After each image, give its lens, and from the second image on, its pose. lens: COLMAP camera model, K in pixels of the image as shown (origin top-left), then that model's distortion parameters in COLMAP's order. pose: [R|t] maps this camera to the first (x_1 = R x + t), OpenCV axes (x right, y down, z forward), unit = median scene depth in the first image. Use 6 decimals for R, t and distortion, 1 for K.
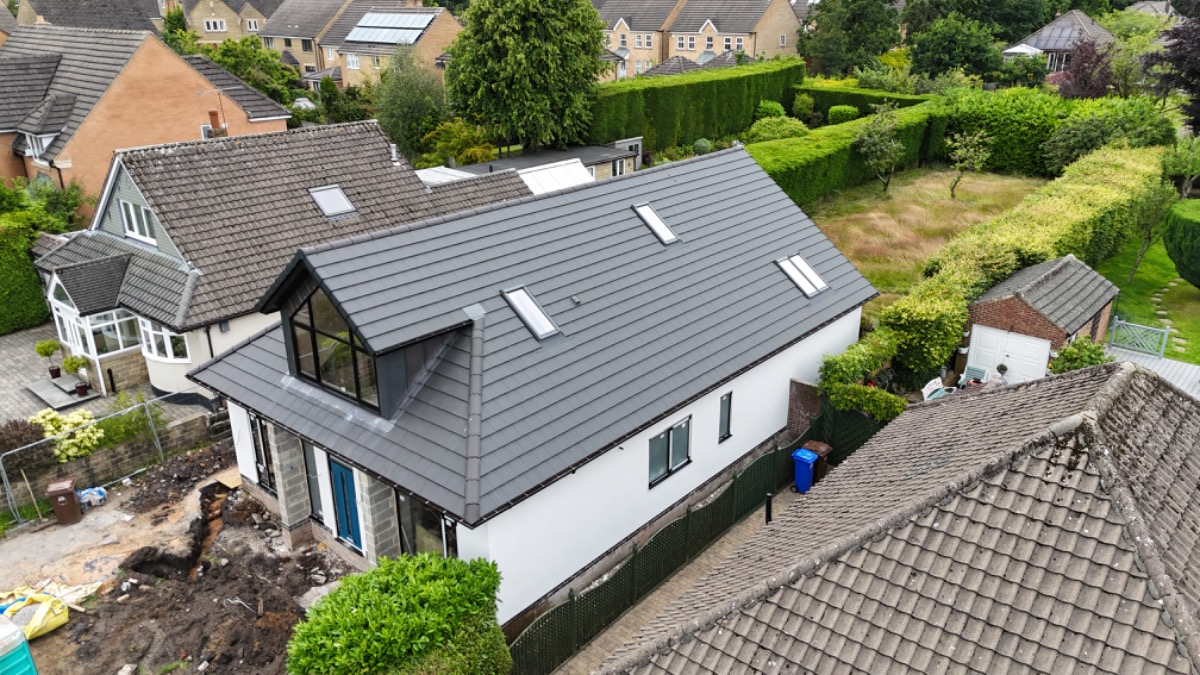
lens RADIAL K [[889.1, 0, 599.9], [0, 889.1, 337.2], [0, 0, 1]] dist [0.062013, -0.030101]
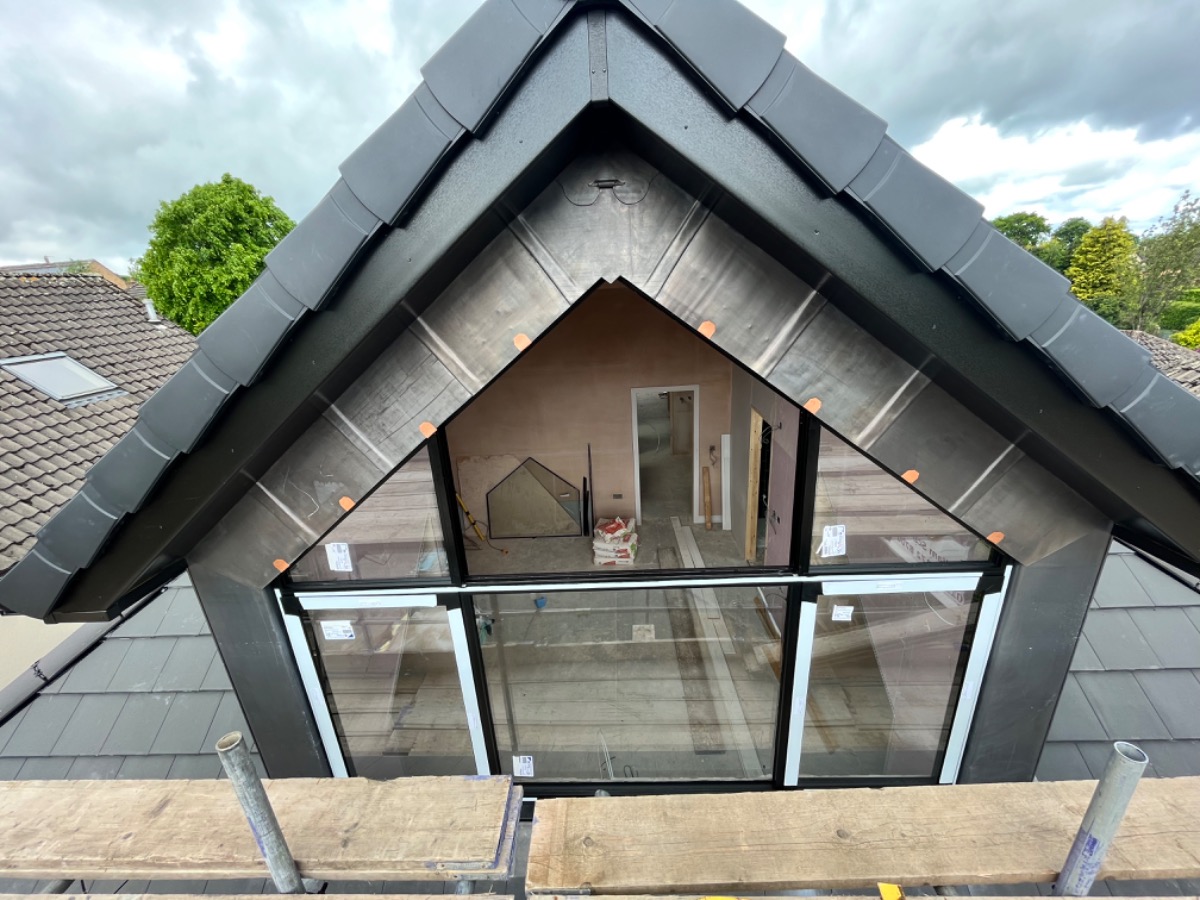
lens RADIAL K [[481.6, 0, 589.6], [0, 481.6, 452.5], [0, 0, 1]] dist [-0.002181, 0.000139]
pose [[0.783169, -0.248059, 0.570186, -0.286819], [0.279532, 0.959551, 0.033505, -0.027435], [-0.555434, 0.133145, 0.820832, 0.732561]]
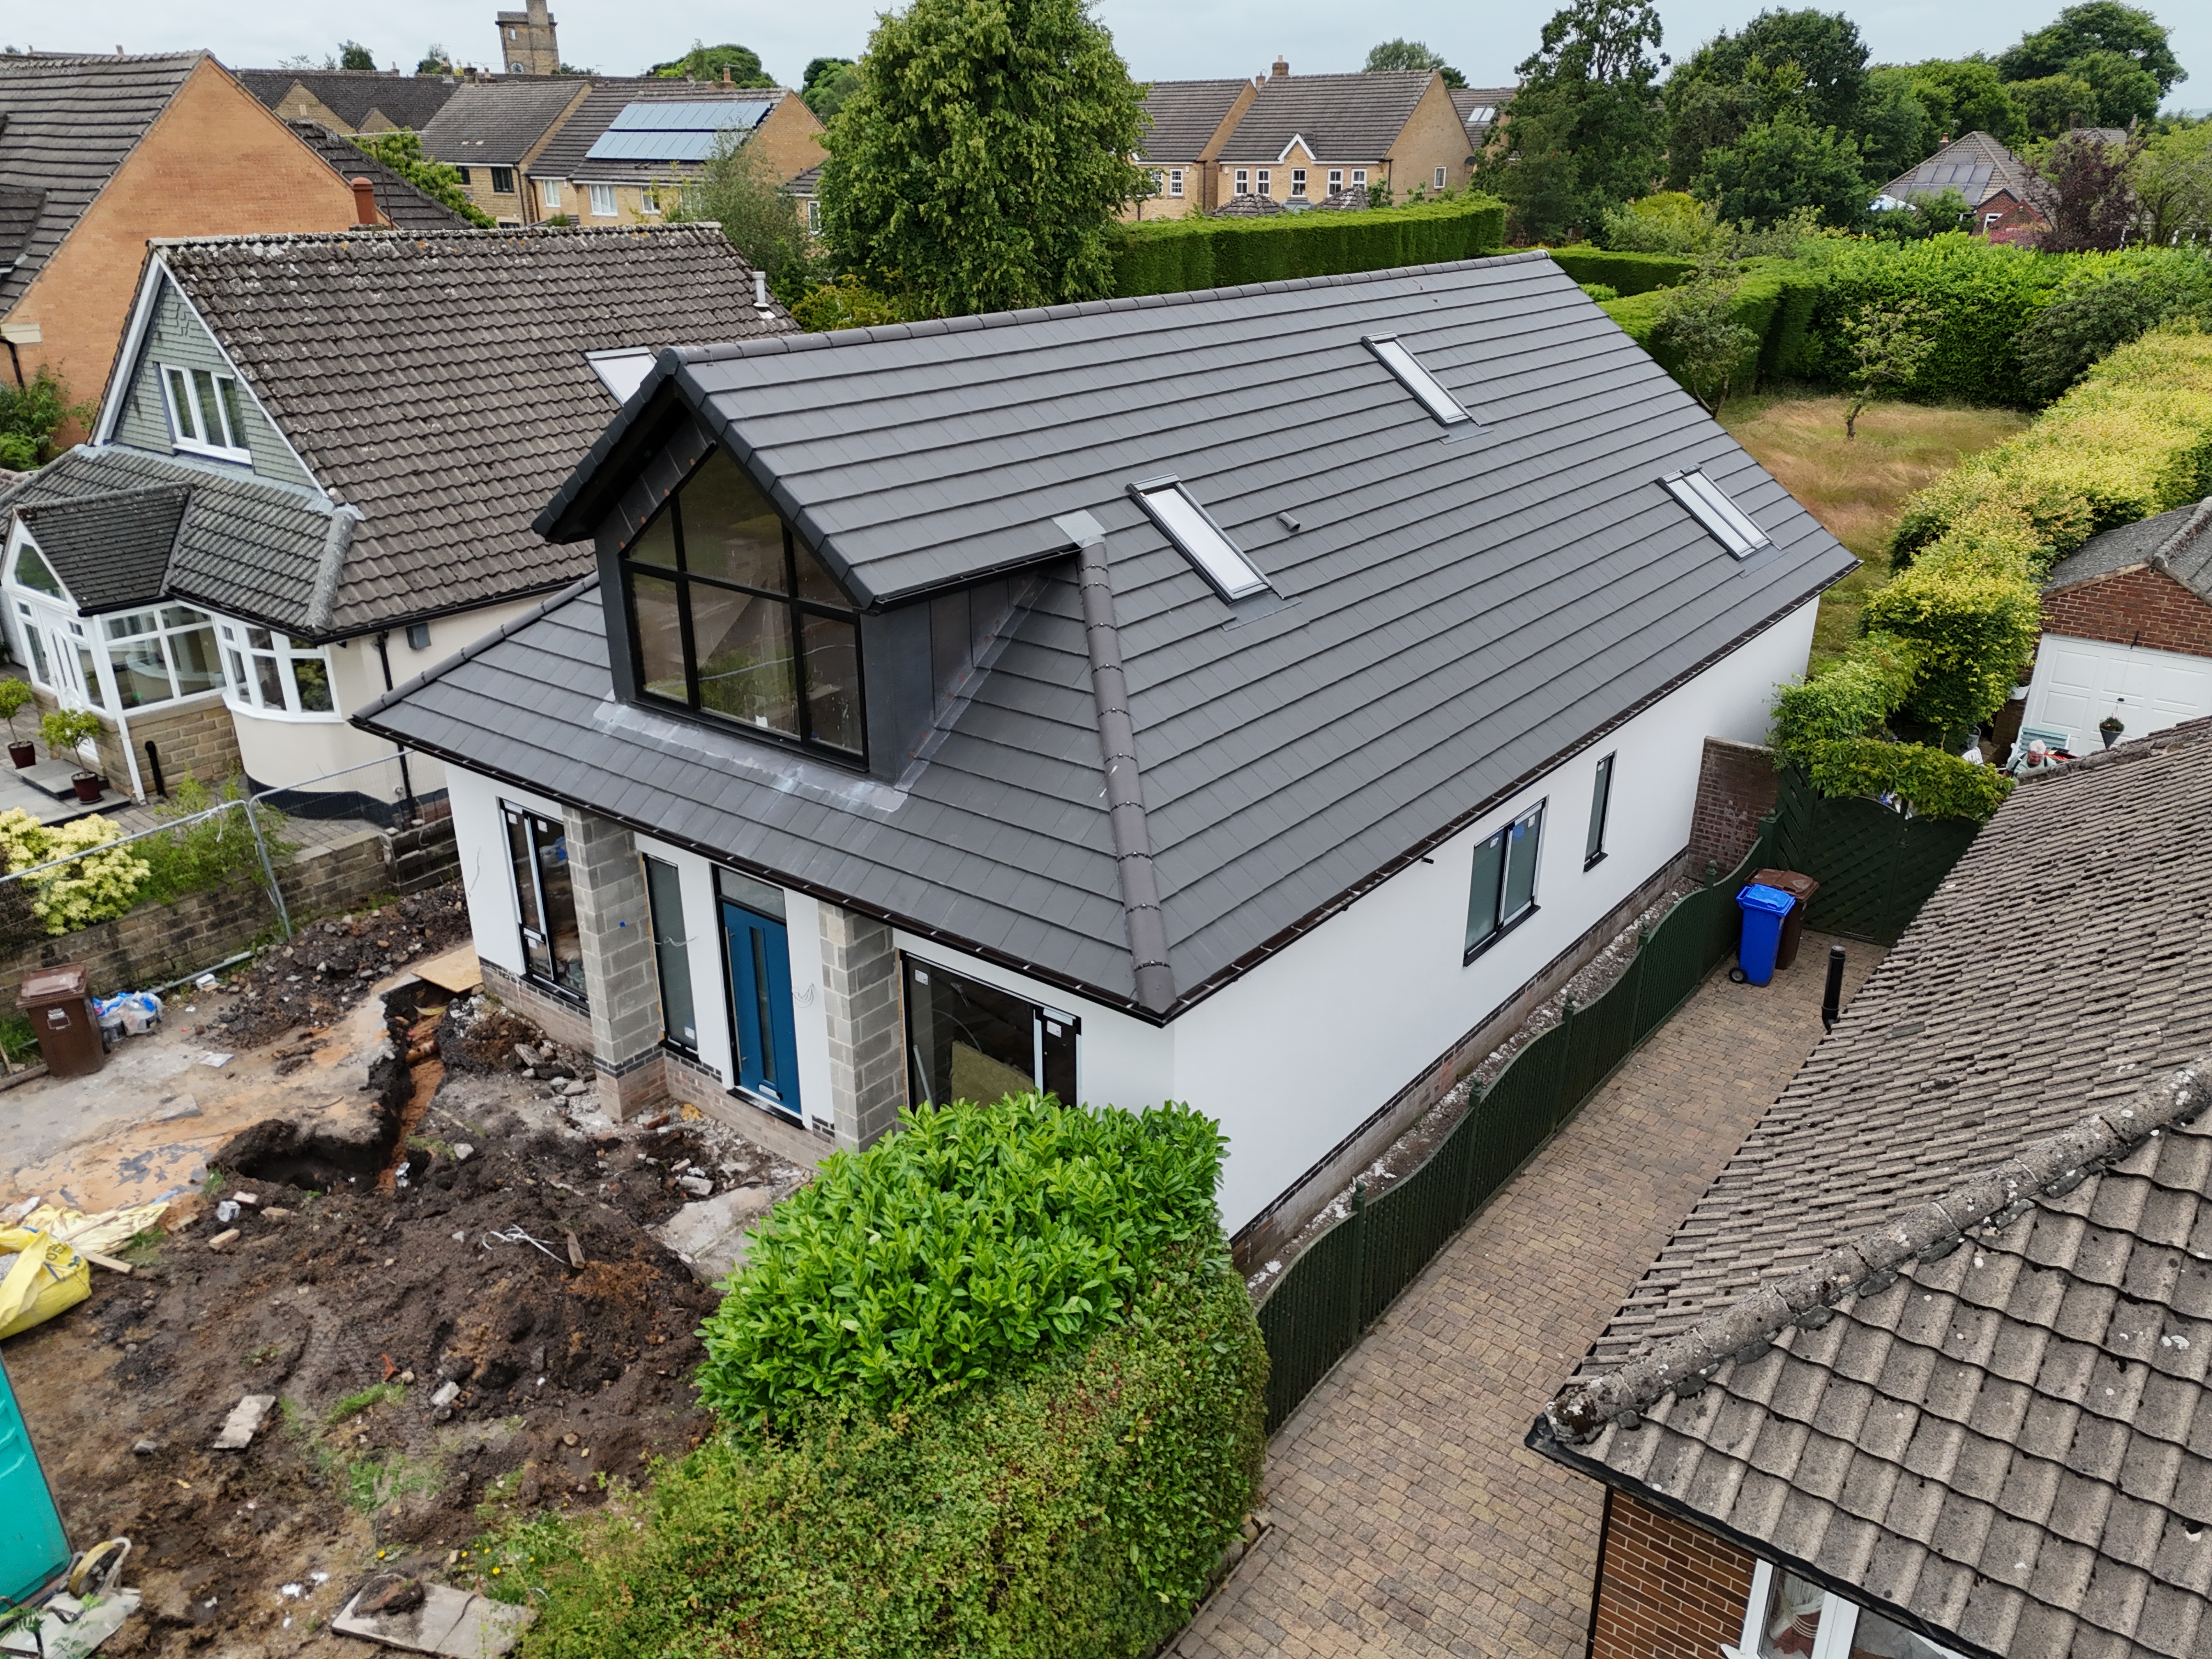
lens RADIAL K [[1636.3, 0, 1105.8], [0, 1636.3, 829.7], [0, 0, 1]] dist [0.055272, -0.027239]
pose [[0.998860, -0.011450, 0.046339, -0.134212], [0.010424, 0.999697, 0.022319, 0.075766], [-0.046580, -0.021810, 0.998676, 0.194879]]
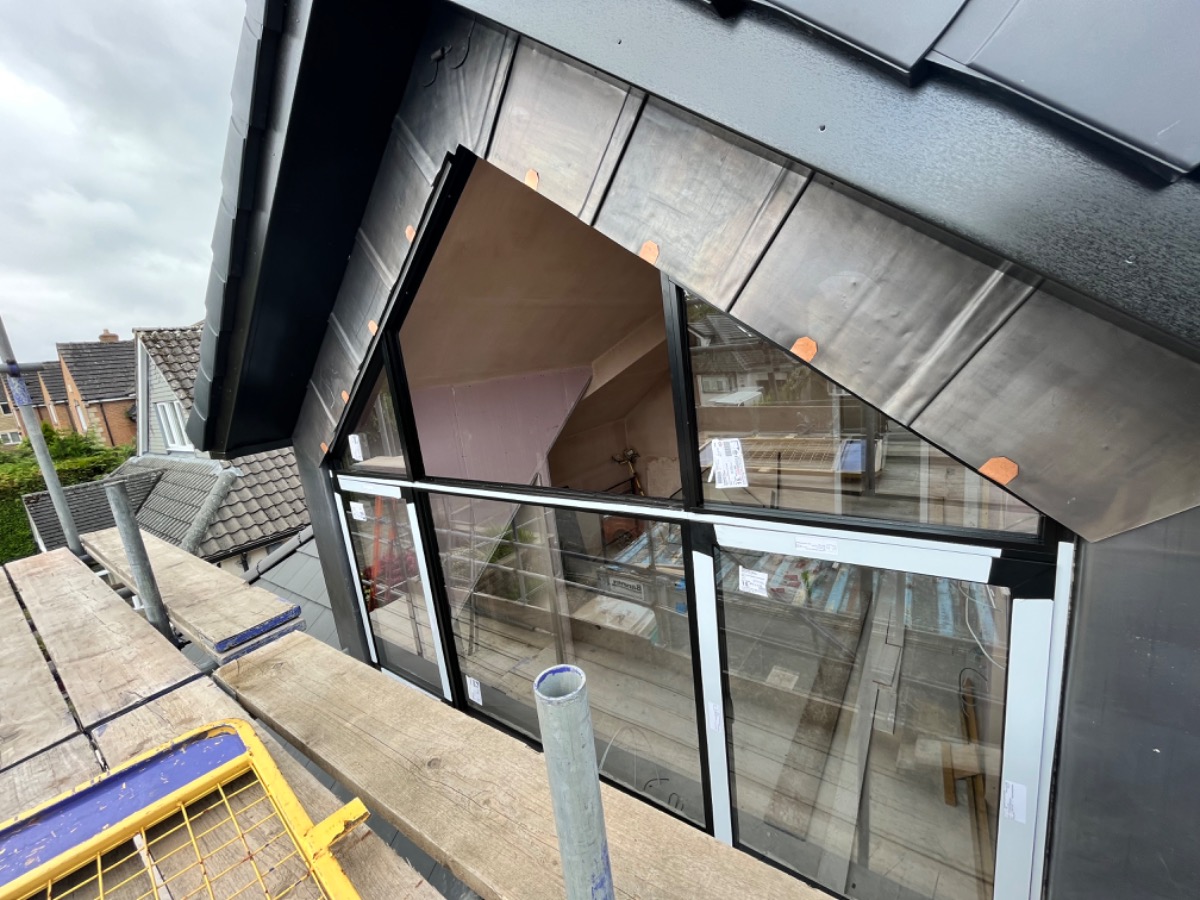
lens RADIAL K [[481.6, 0, 596.3], [0, 481.6, 448.2], [0, 0, 1]] dist [-0.002181, 0.000139]
pose [[0.990941, -0.120772, 0.058746, -0.231408], [0.129427, 0.975543, -0.177664, 0.006696], [-0.035852, 0.183658, 0.982336, 0.723564]]
